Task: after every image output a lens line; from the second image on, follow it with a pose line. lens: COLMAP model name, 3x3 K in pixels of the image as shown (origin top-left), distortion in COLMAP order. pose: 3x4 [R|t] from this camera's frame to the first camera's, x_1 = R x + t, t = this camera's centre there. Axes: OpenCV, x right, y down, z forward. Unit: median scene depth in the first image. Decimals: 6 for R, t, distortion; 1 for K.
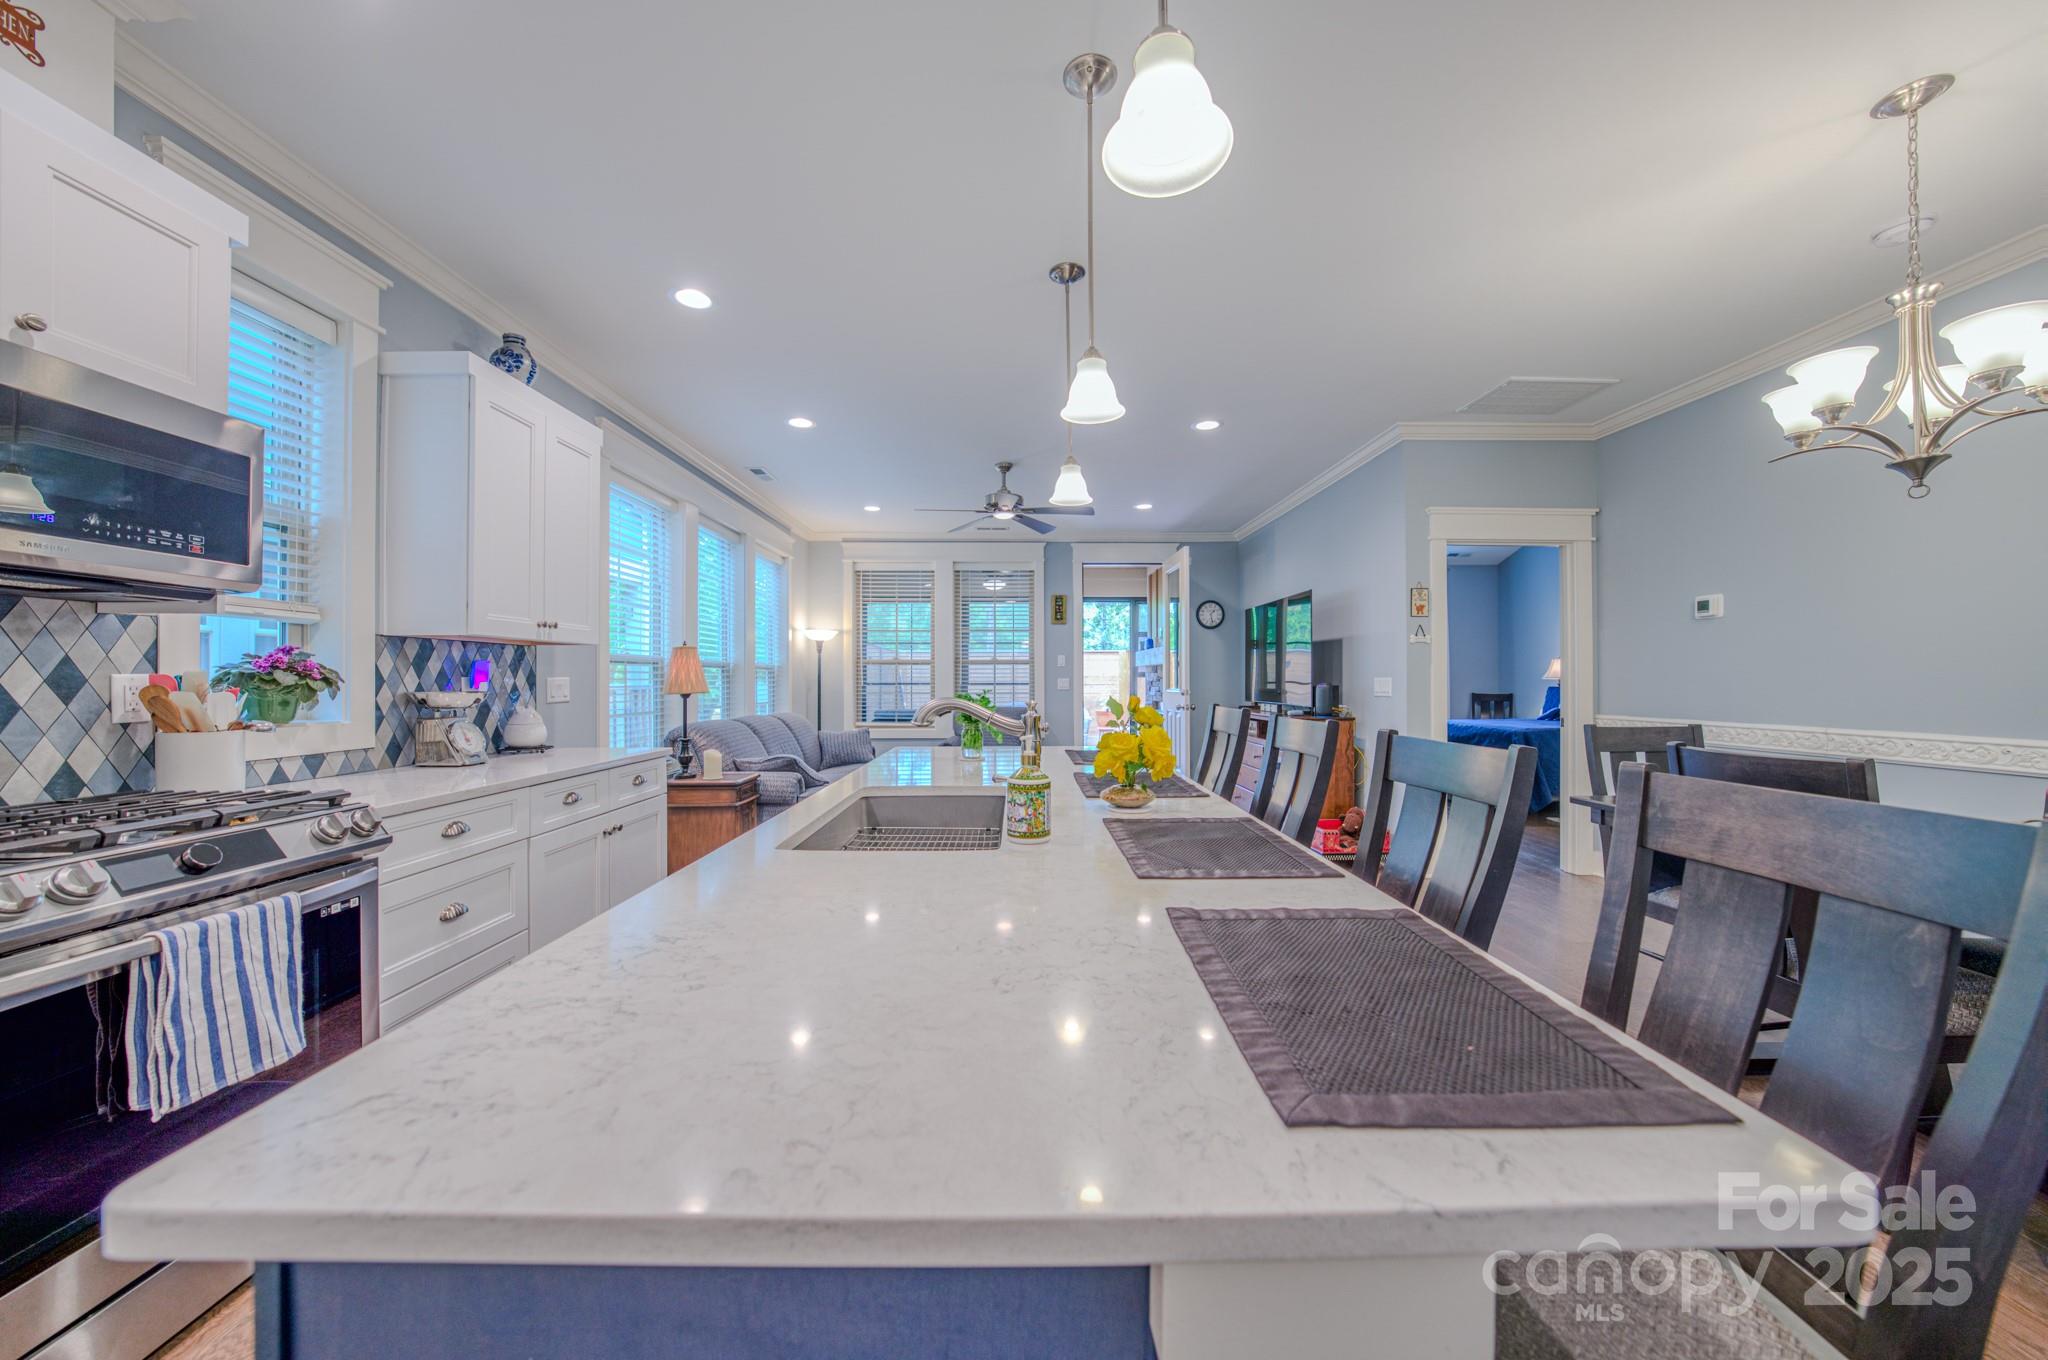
lens RADIAL K [[704.4, 0, 1027.1], [0, 704.4, 677.6], [0, 0, 1]] dist [-0.021883, 0.003478]
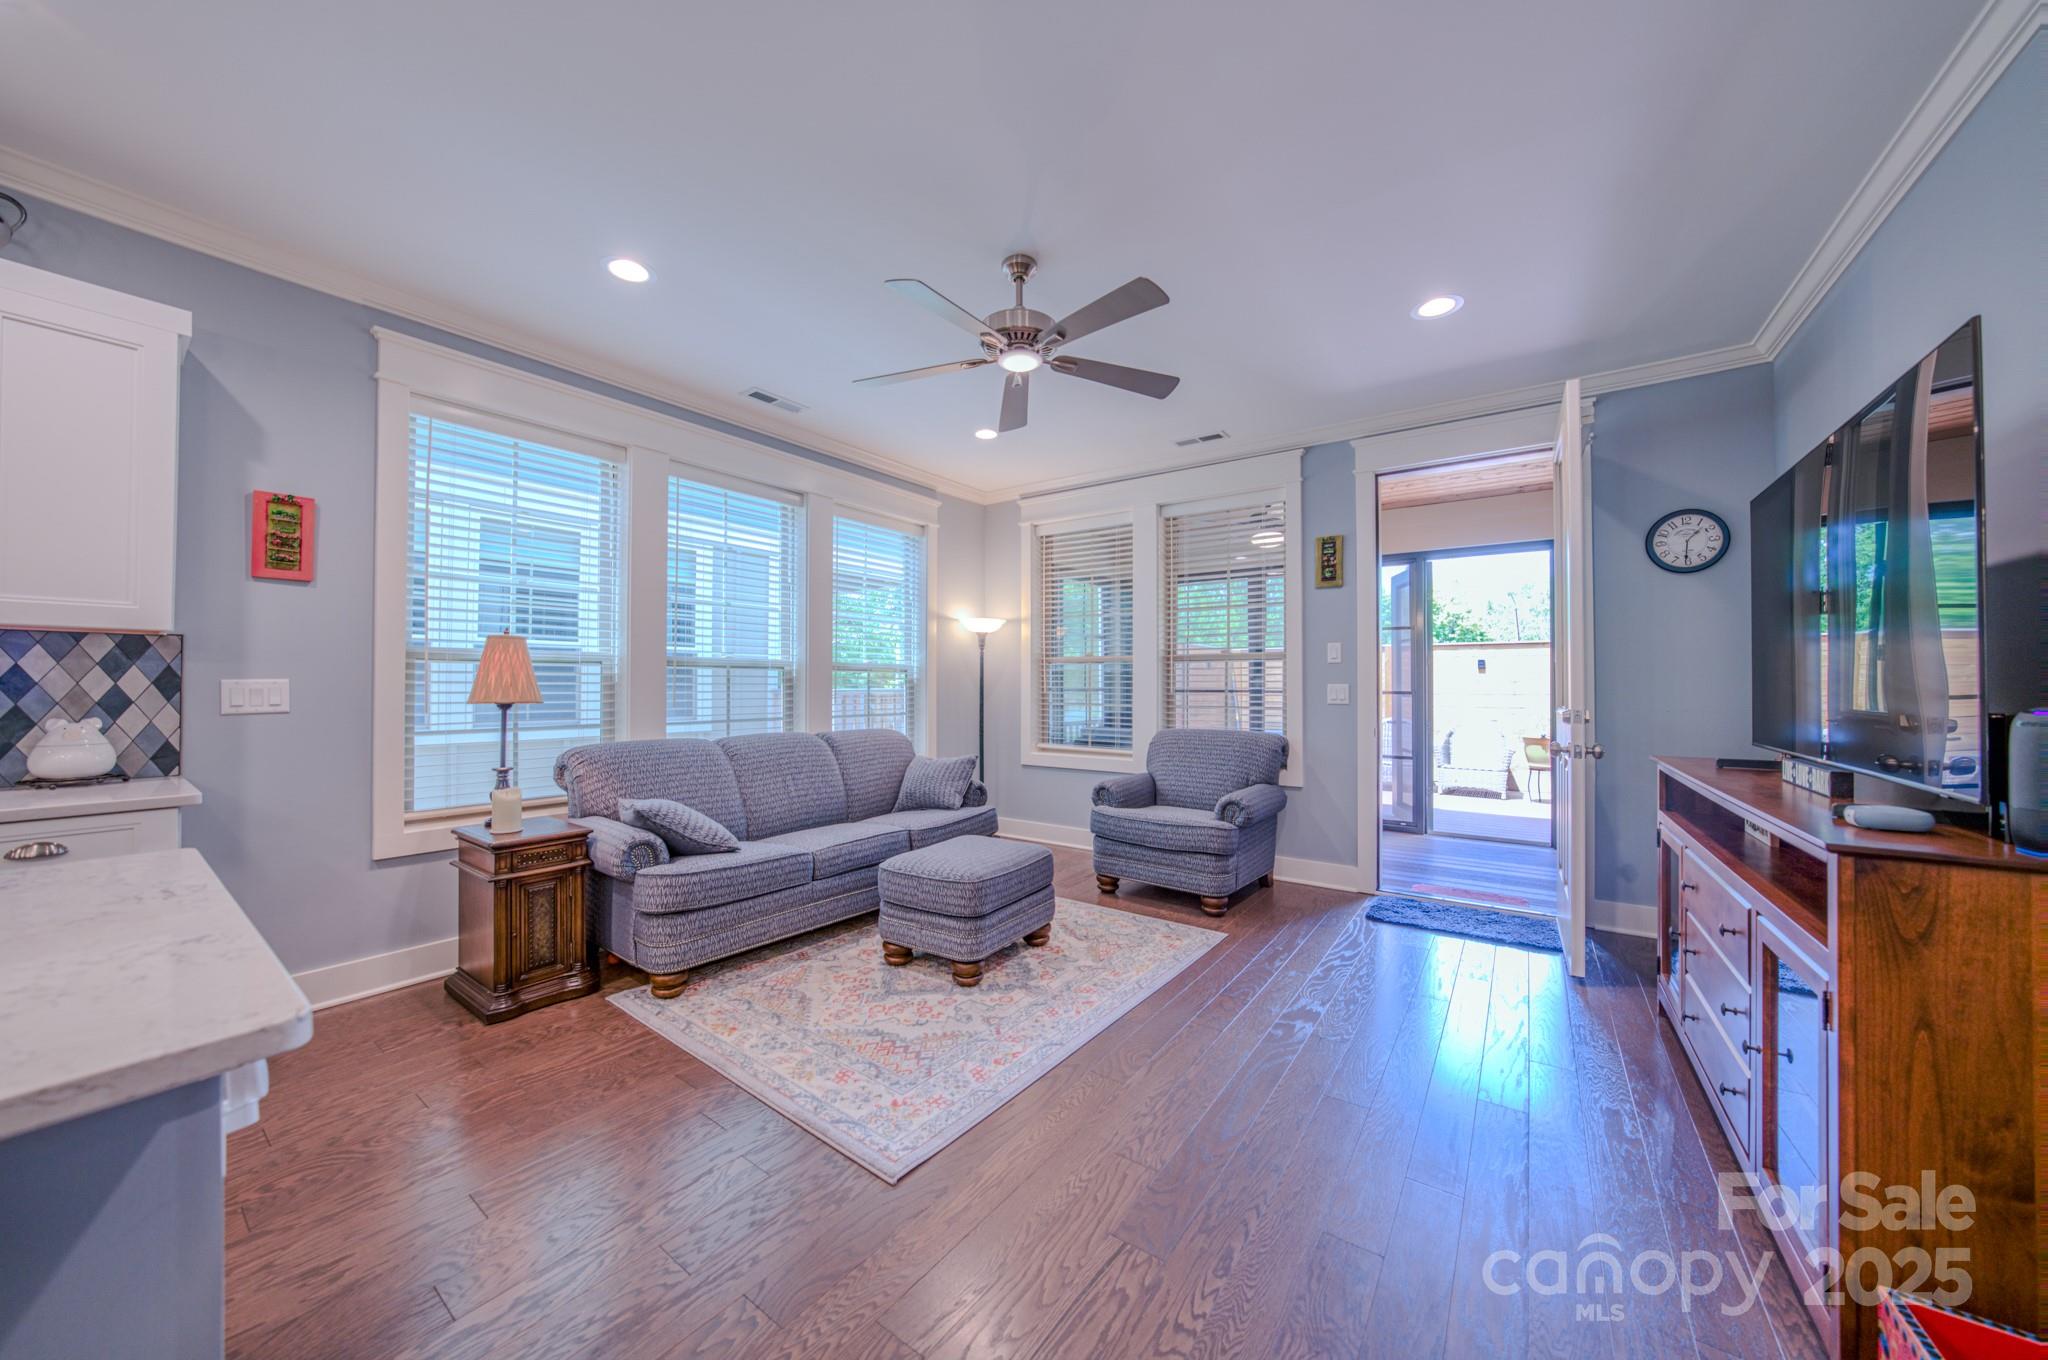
lens RADIAL K [[704.4, 0, 1027.7], [0, 704.4, 674.8], [0, 0, 1]] dist [-0.021883, 0.003478]
pose [[0.806805, -0.004558, -0.590800, 0.545966], [-0.002238, 0.999939, -0.010771, 0.001243], [0.590813, 0.010012, 0.806746, 1.206244]]
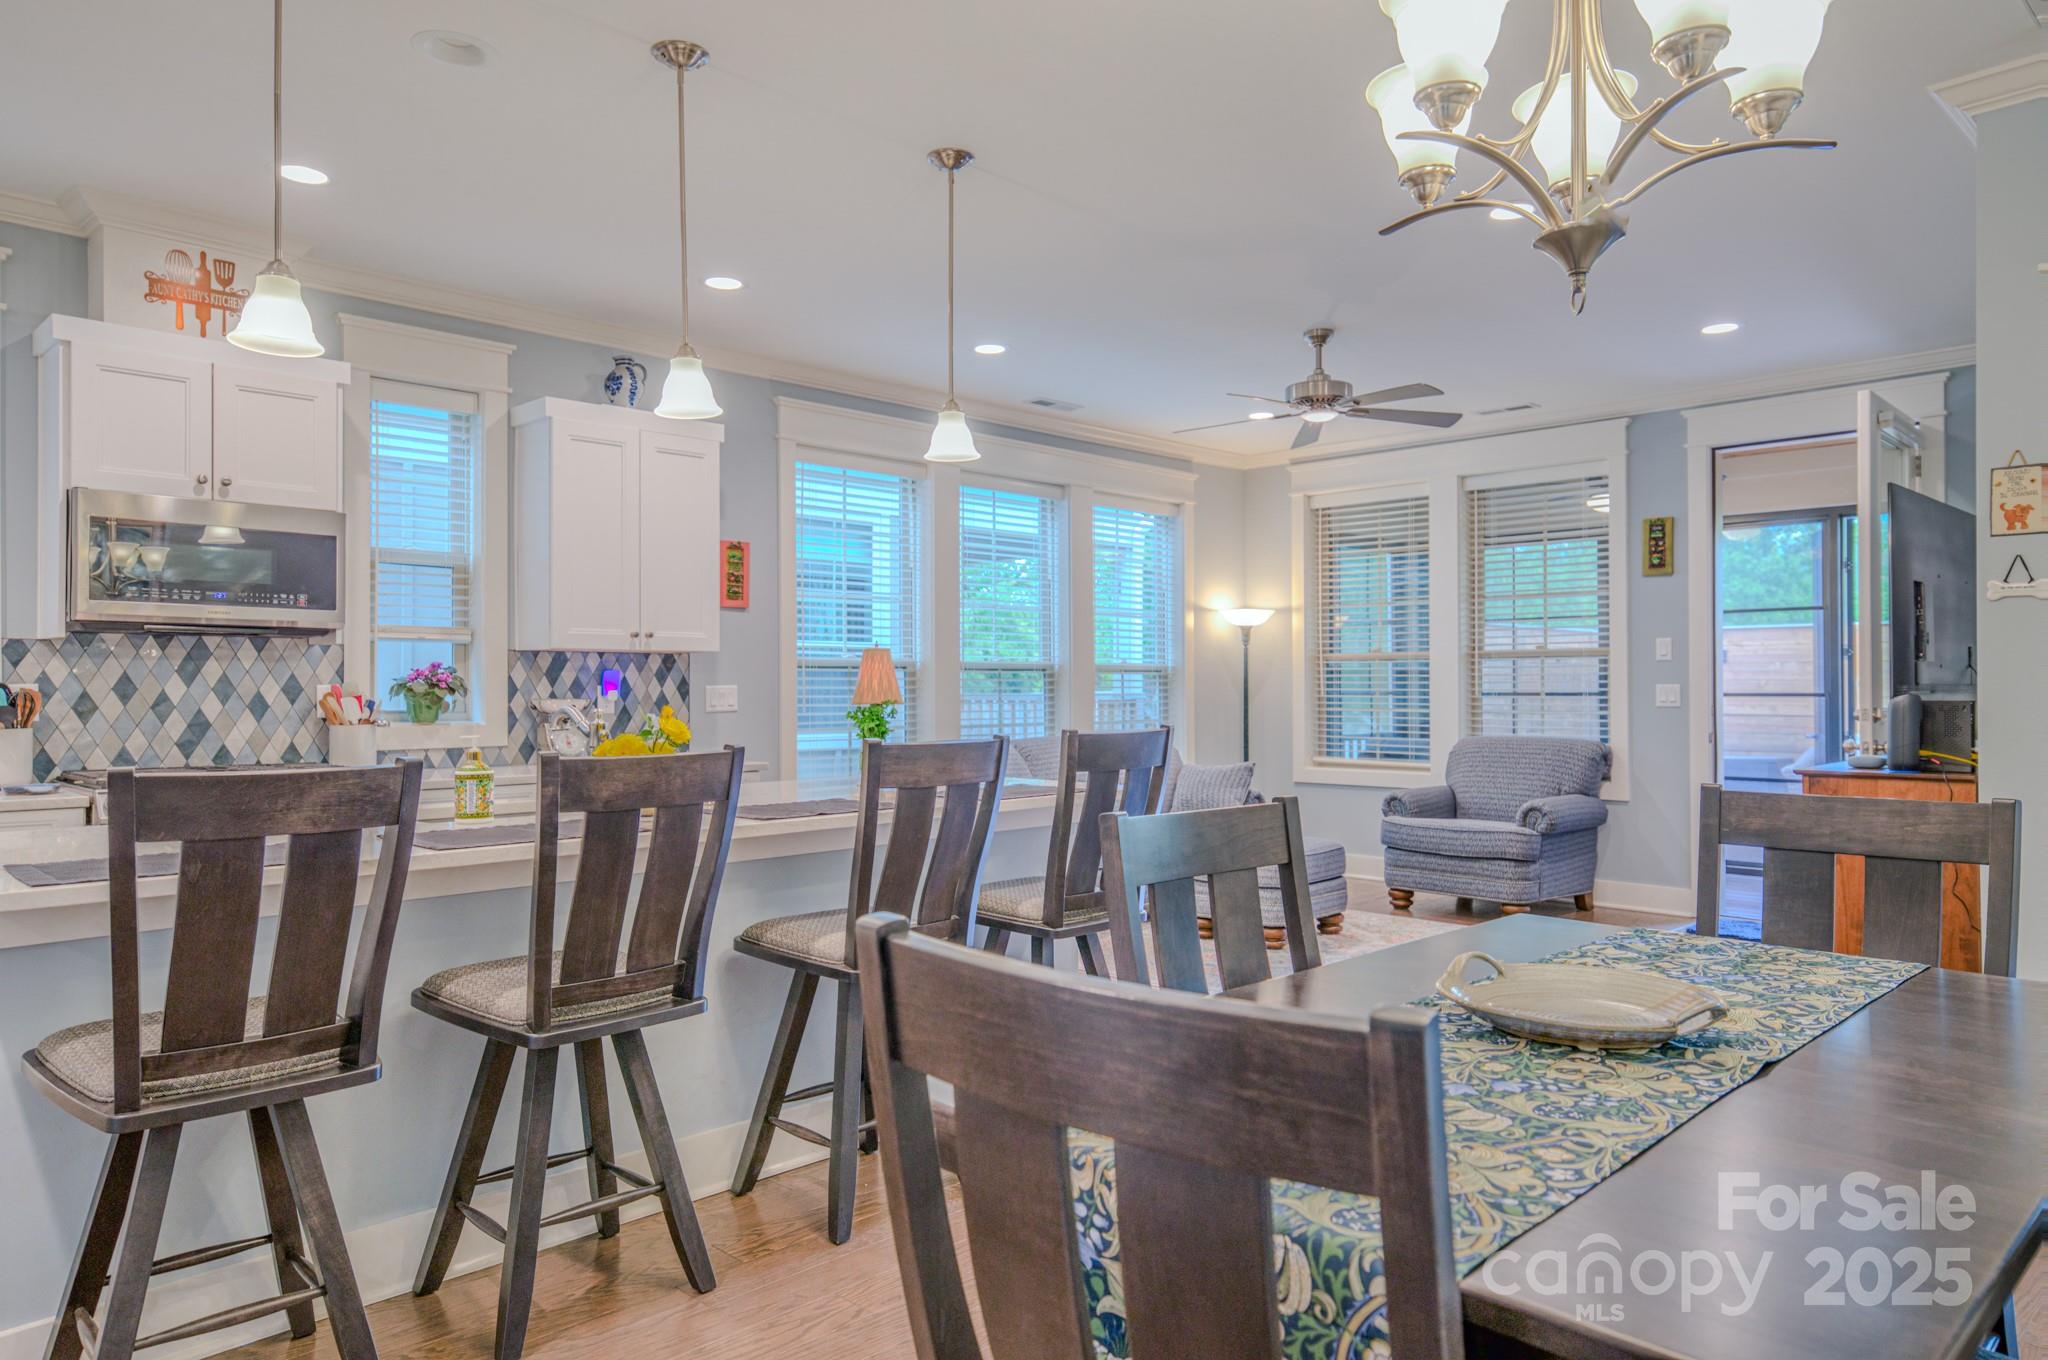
lens RADIAL K [[1325.3, 0, 1027.4], [0, 1325.3, 676.3], [0, 0, 1]] dist [0.015592, 0.003288]
pose [[0.699081, -0.007005, -0.715008, 1.223007], [0.003604, 0.999974, -0.006273, -0.000270], [0.715033, 0.001808, 0.699088, 0.049003]]
